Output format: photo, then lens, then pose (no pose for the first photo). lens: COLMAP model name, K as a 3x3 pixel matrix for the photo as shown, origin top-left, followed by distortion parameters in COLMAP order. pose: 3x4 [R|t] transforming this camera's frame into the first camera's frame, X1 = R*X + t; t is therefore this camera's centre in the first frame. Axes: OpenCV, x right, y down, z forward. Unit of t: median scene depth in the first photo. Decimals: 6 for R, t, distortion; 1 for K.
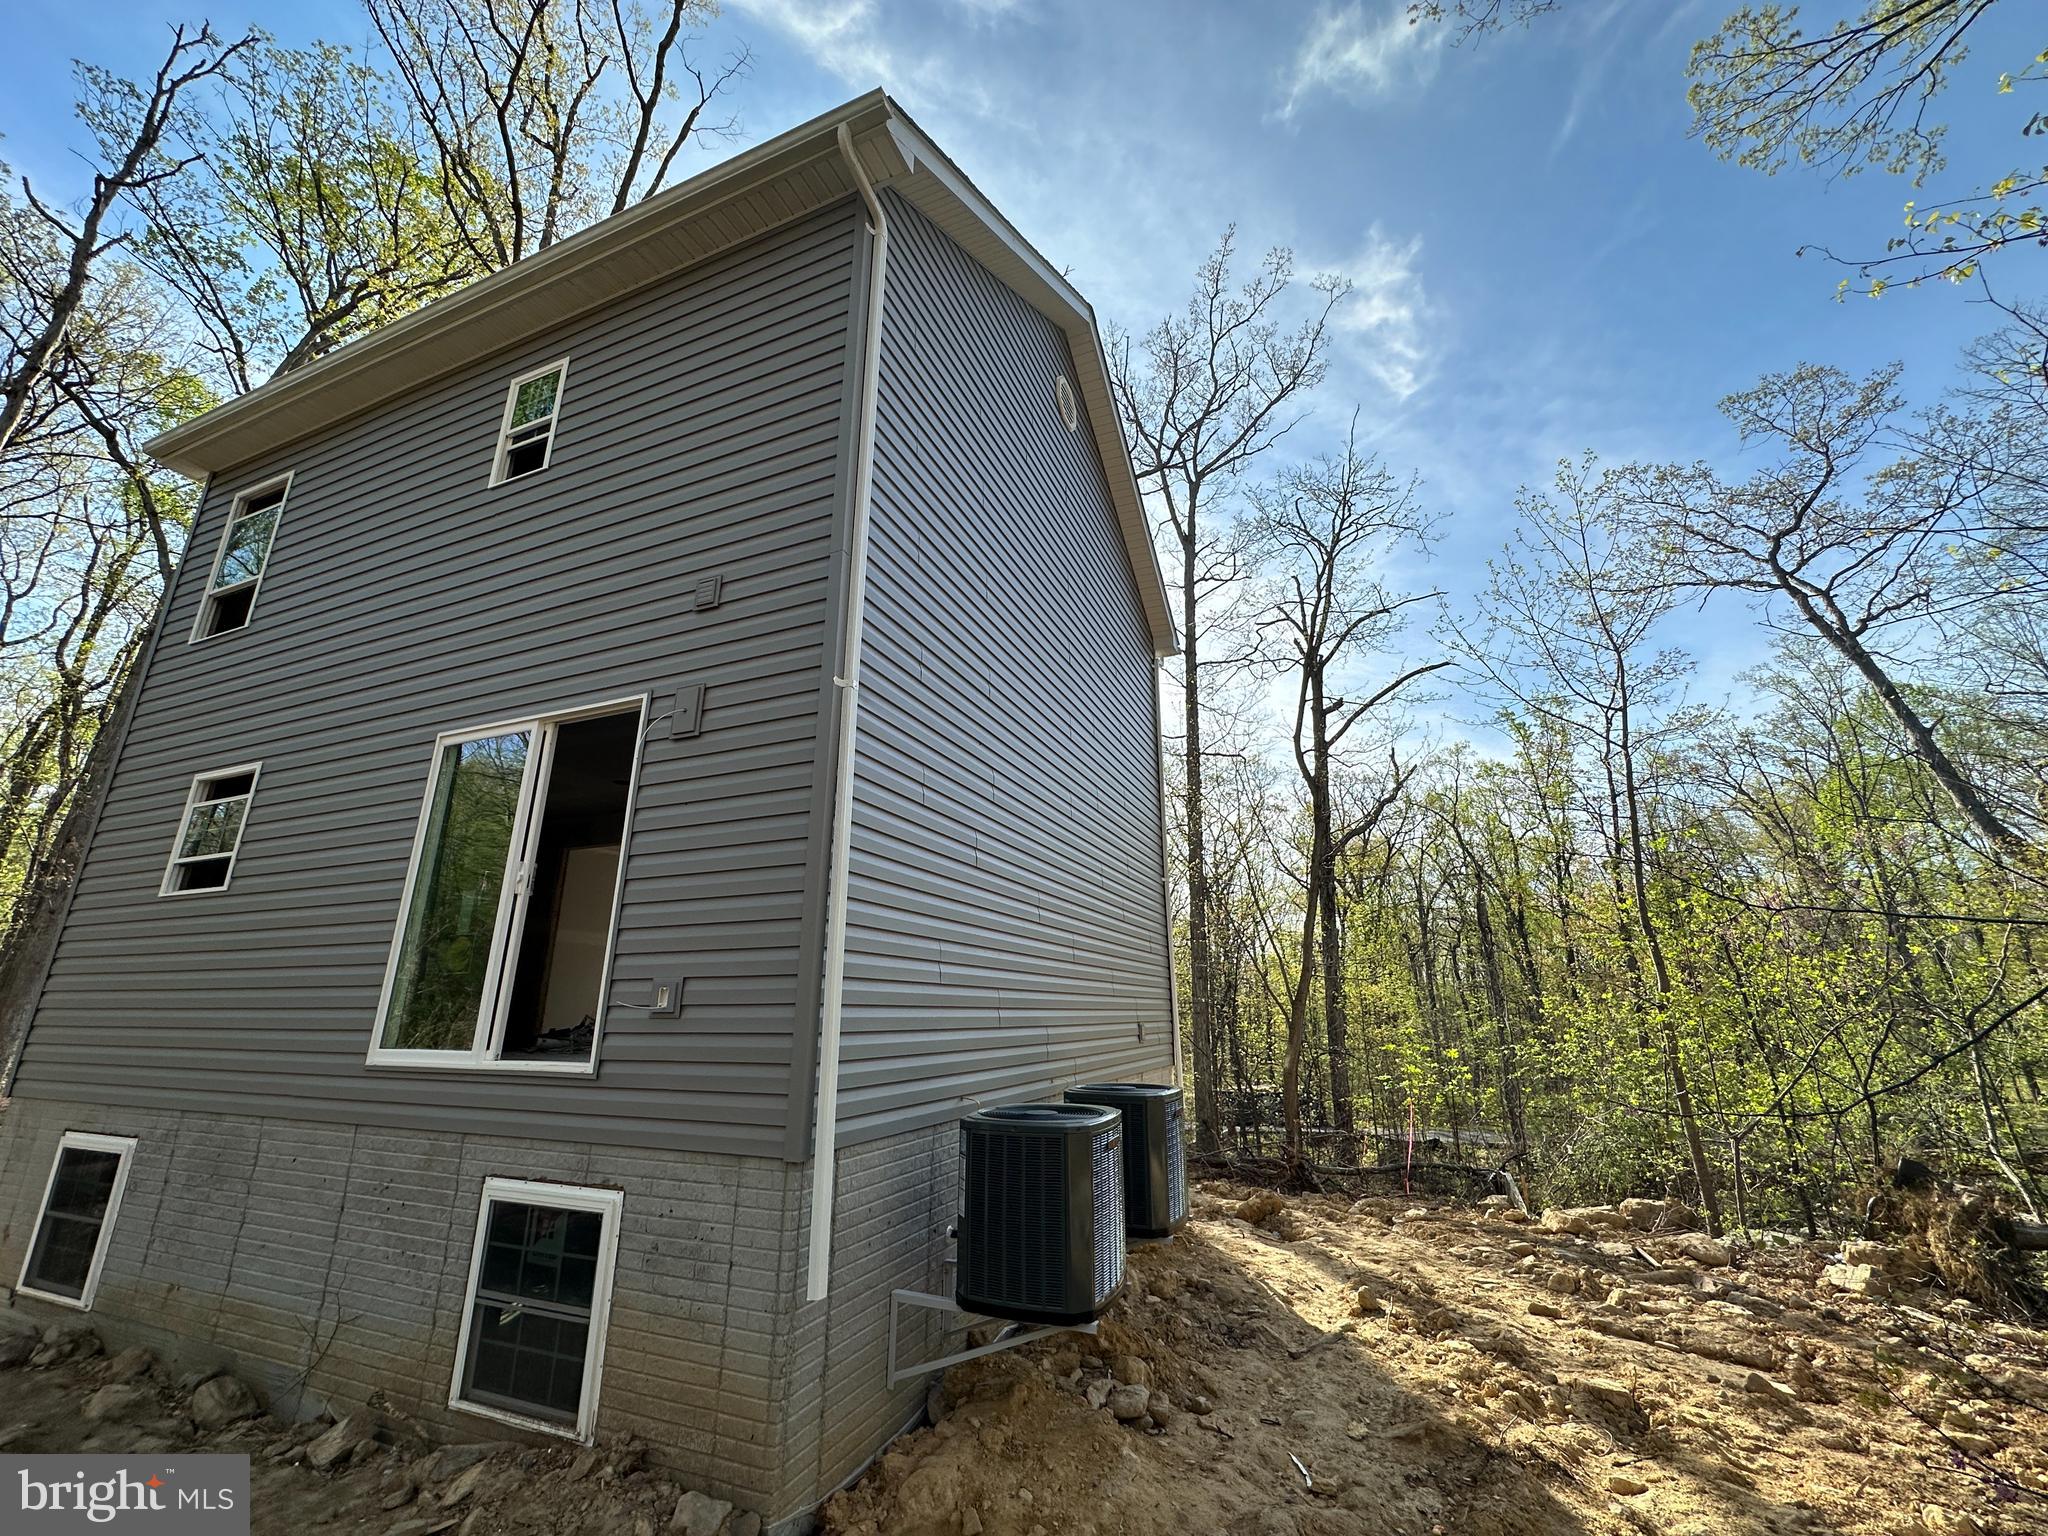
lens RADIAL K [[821.3, 0, 1024.0], [0, 821.3, 768.0], [0, 0, 1]] dist [-0.009999, 0.002876]
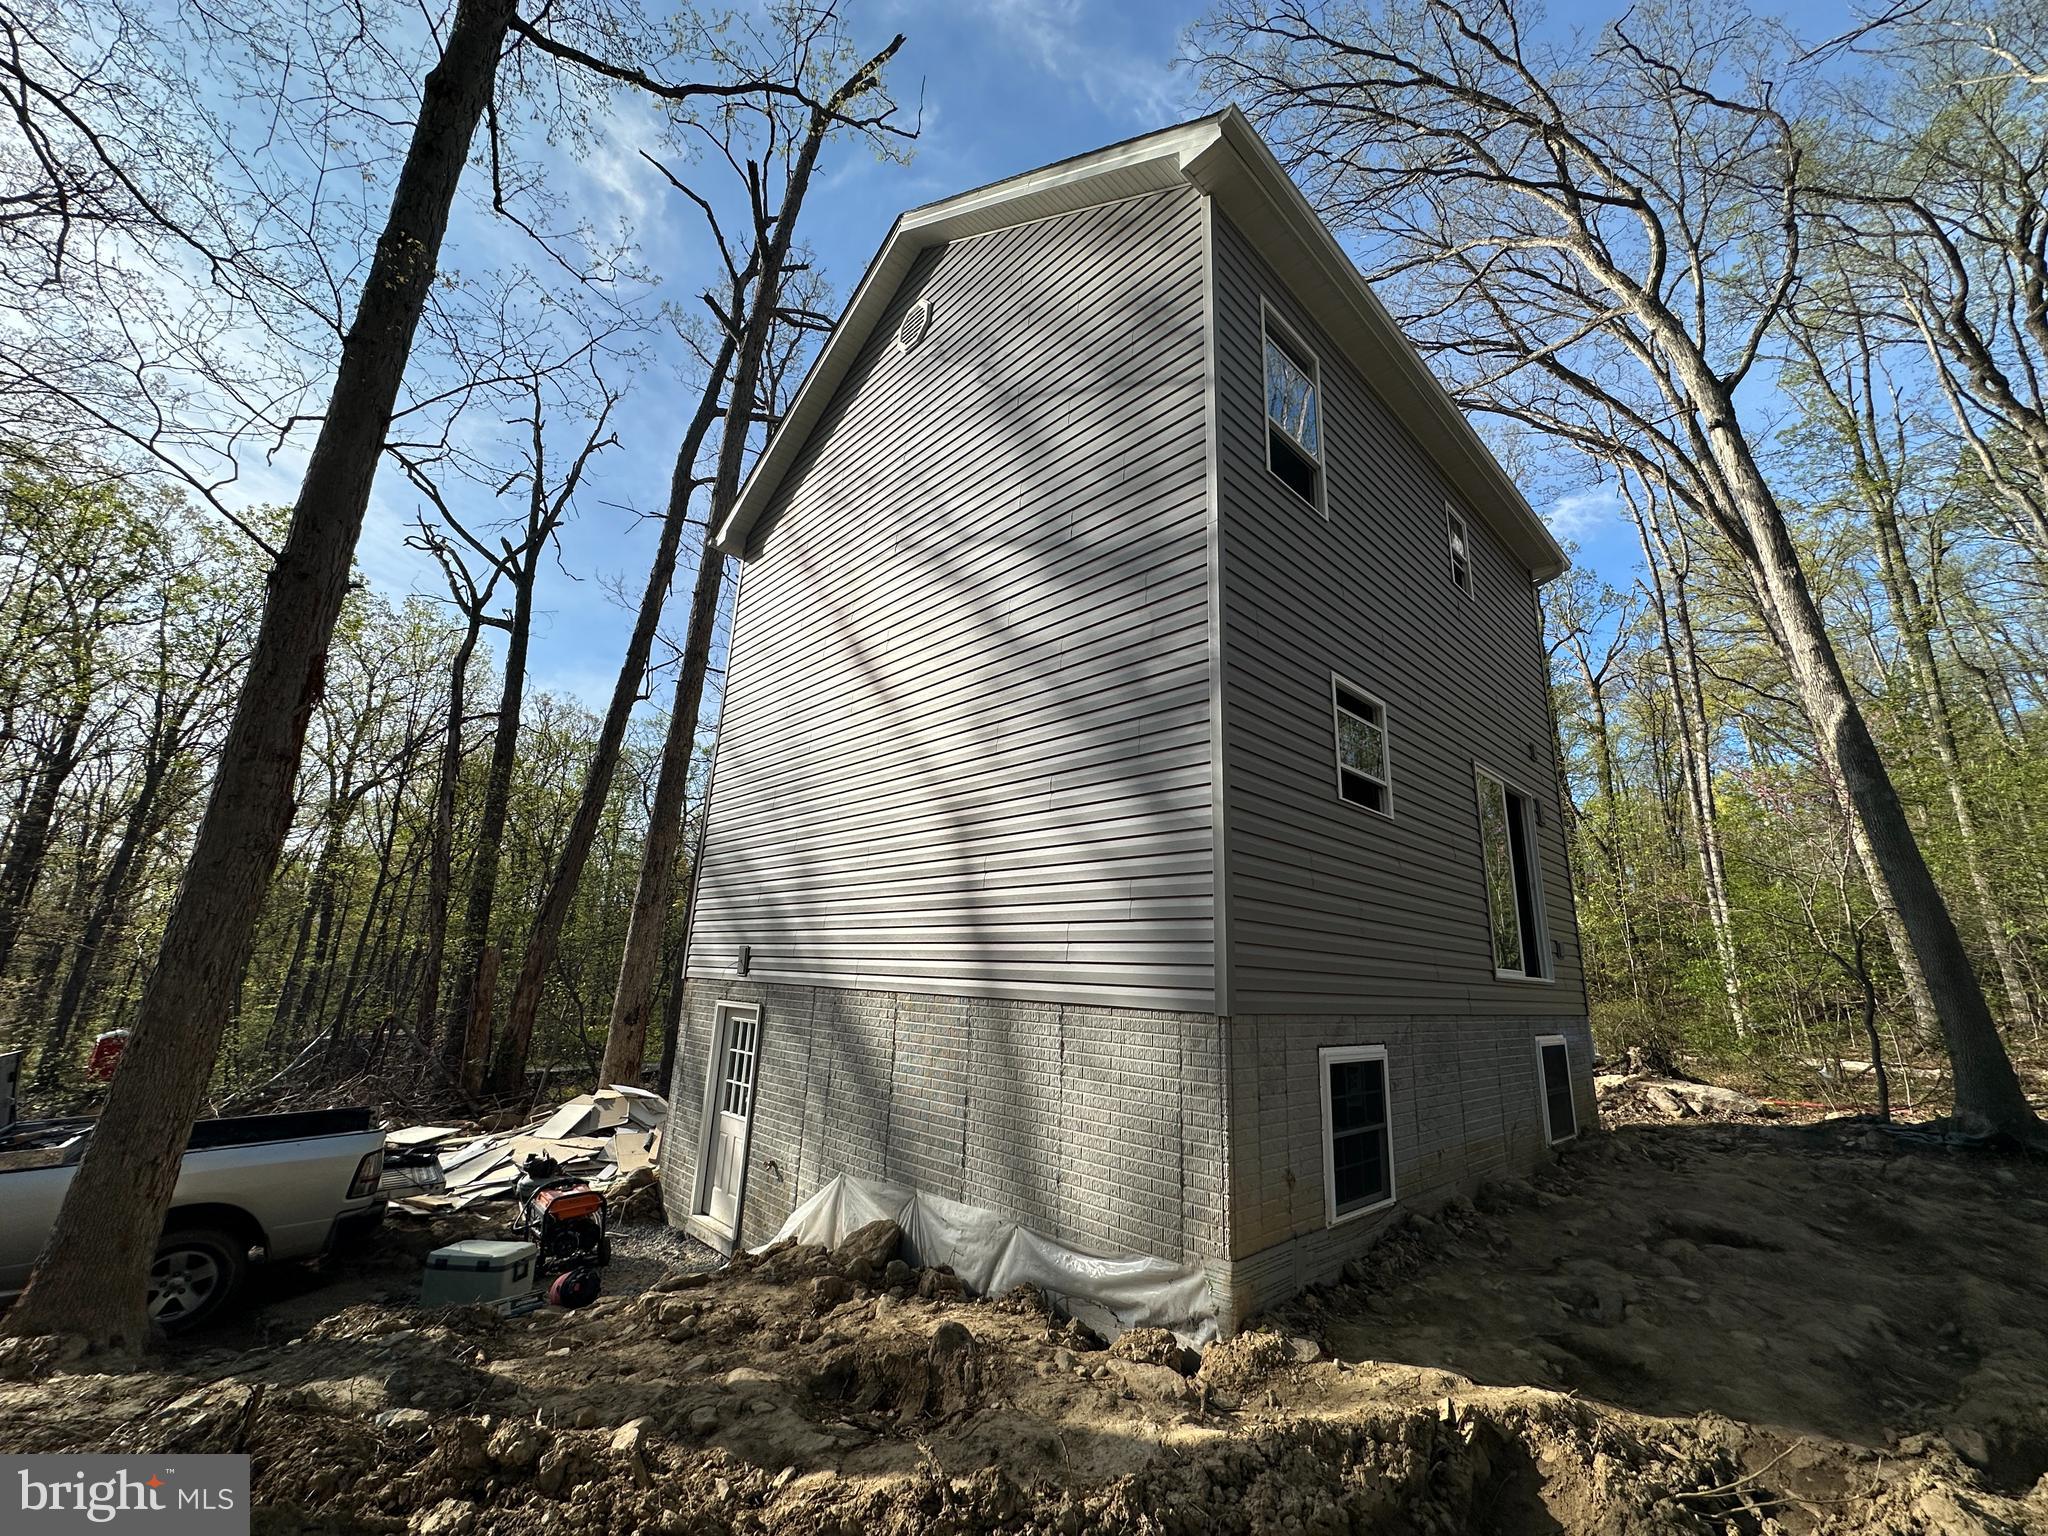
lens RADIAL K [[810.8, 0, 1024.0], [0, 810.8, 768.0], [0, 0, 1]] dist [-0.001751, -0.000010]
pose [[0.399566, 0.239334, 0.884910, -1.689671], [-0.299851, 0.946338, -0.120556, 0.285890], [-0.866277, -0.217172, 0.449889, 0.749046]]
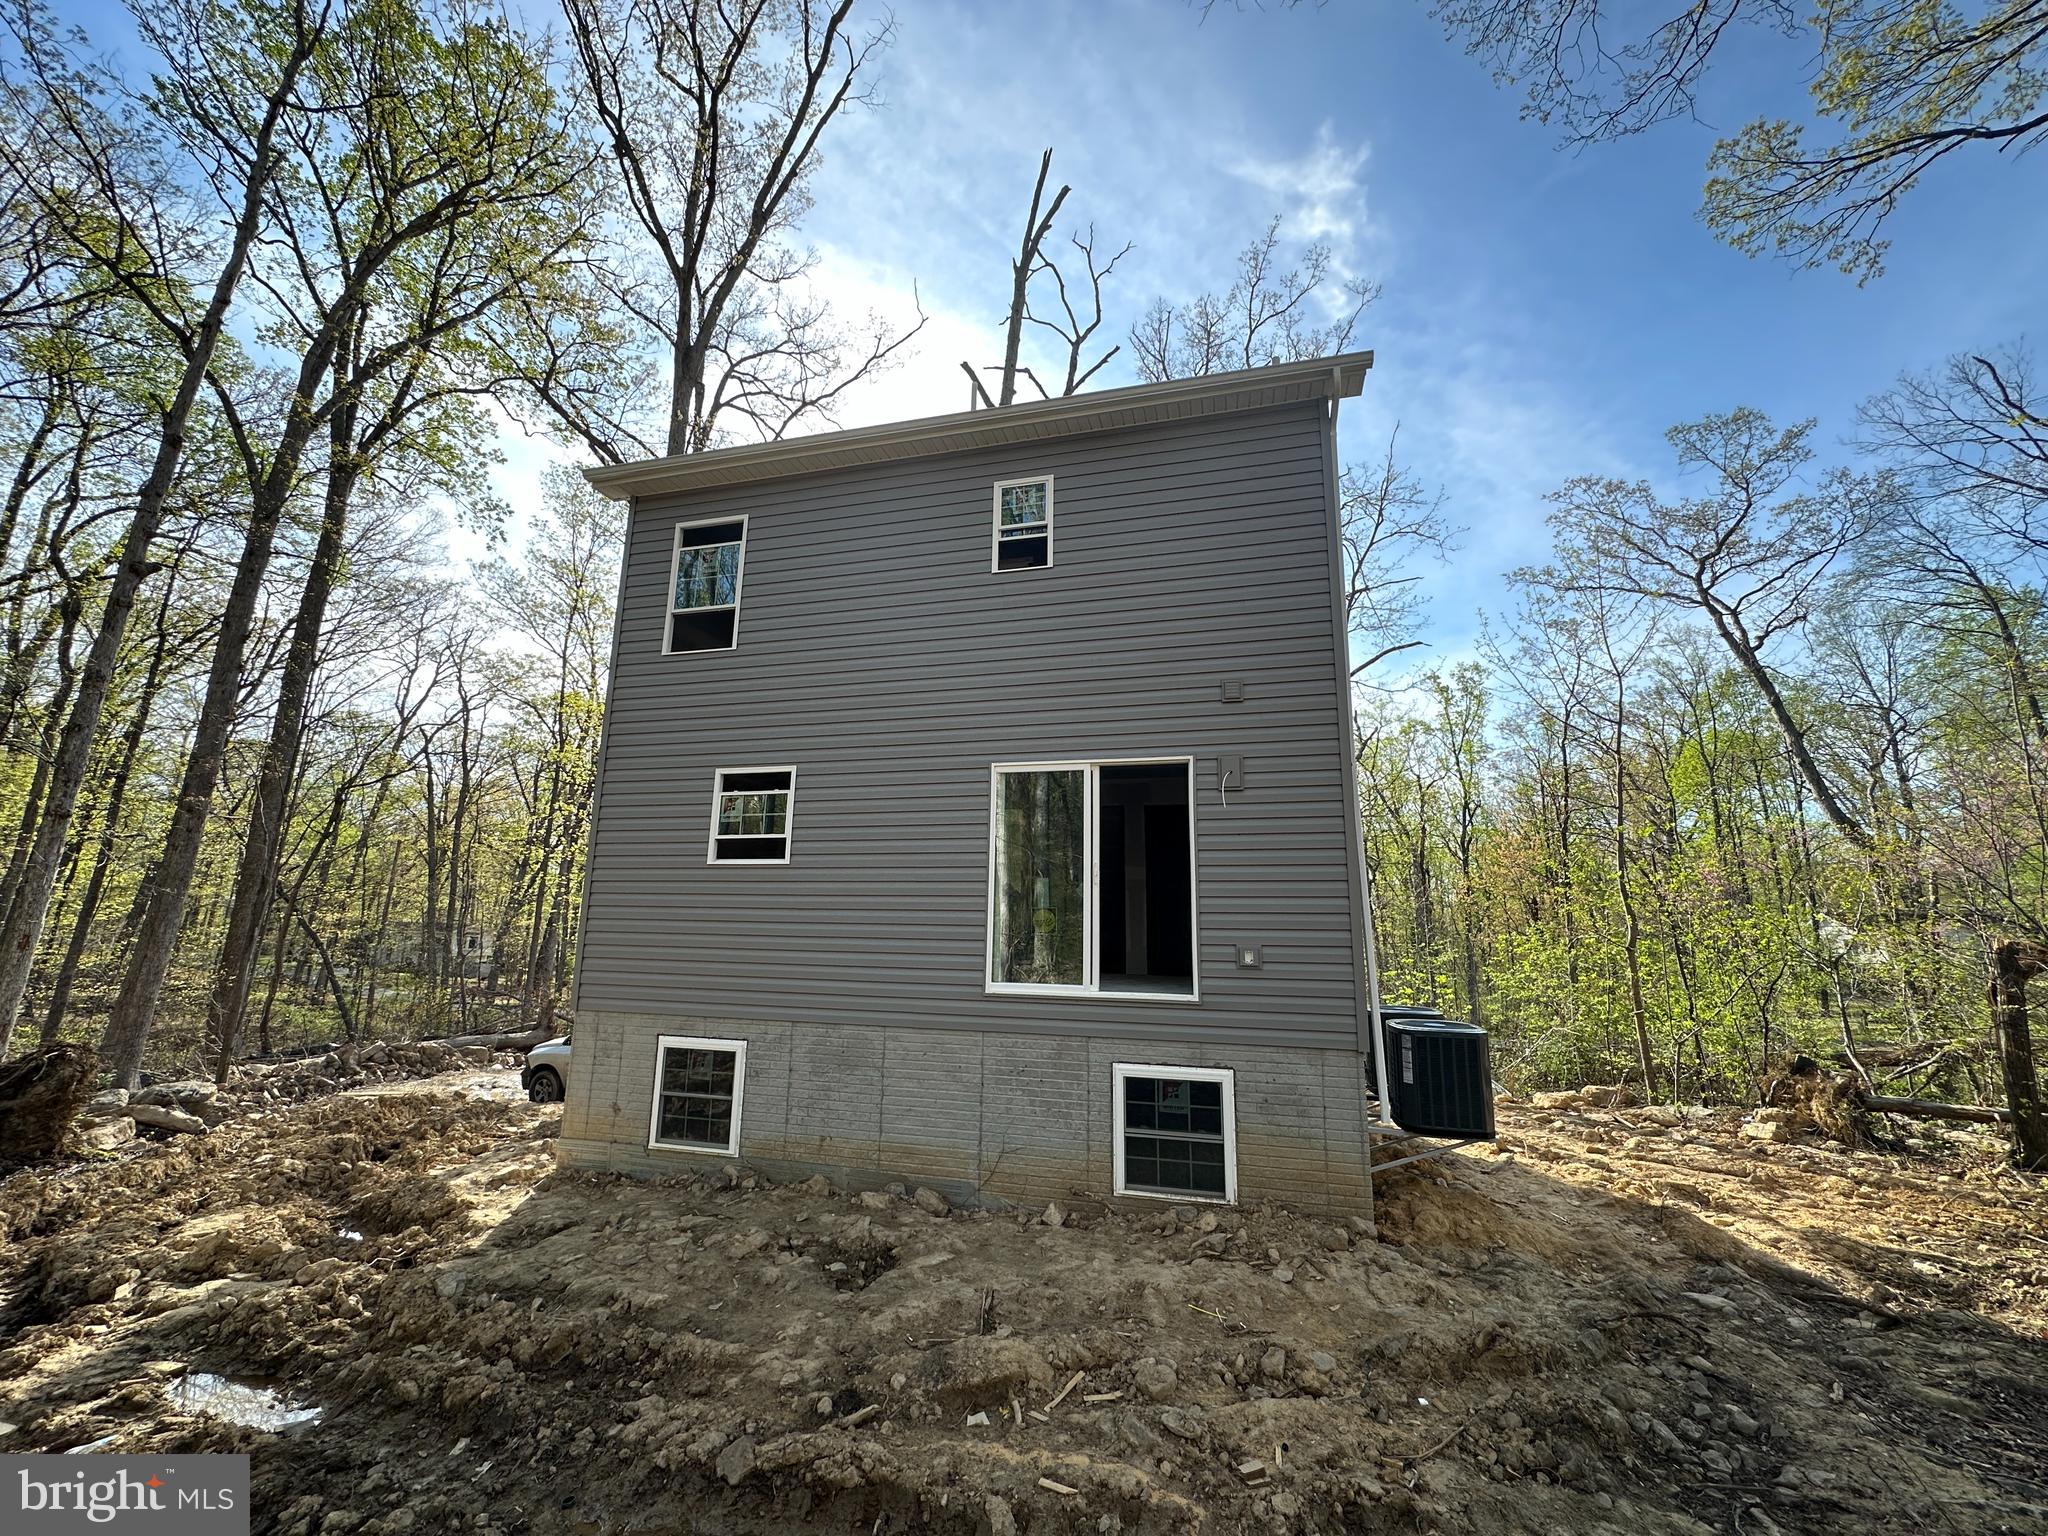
lens RADIAL K [[821.3, 0, 1024.0], [0, 821.3, 768.0], [0, 0, 1]] dist [-0.009999, 0.002876]
pose [[0.991366, 0.043441, 0.123717, -0.601486], [-0.055516, 0.993843, 0.095887, -0.122905], [-0.118790, -0.101928, 0.987674, -0.285803]]
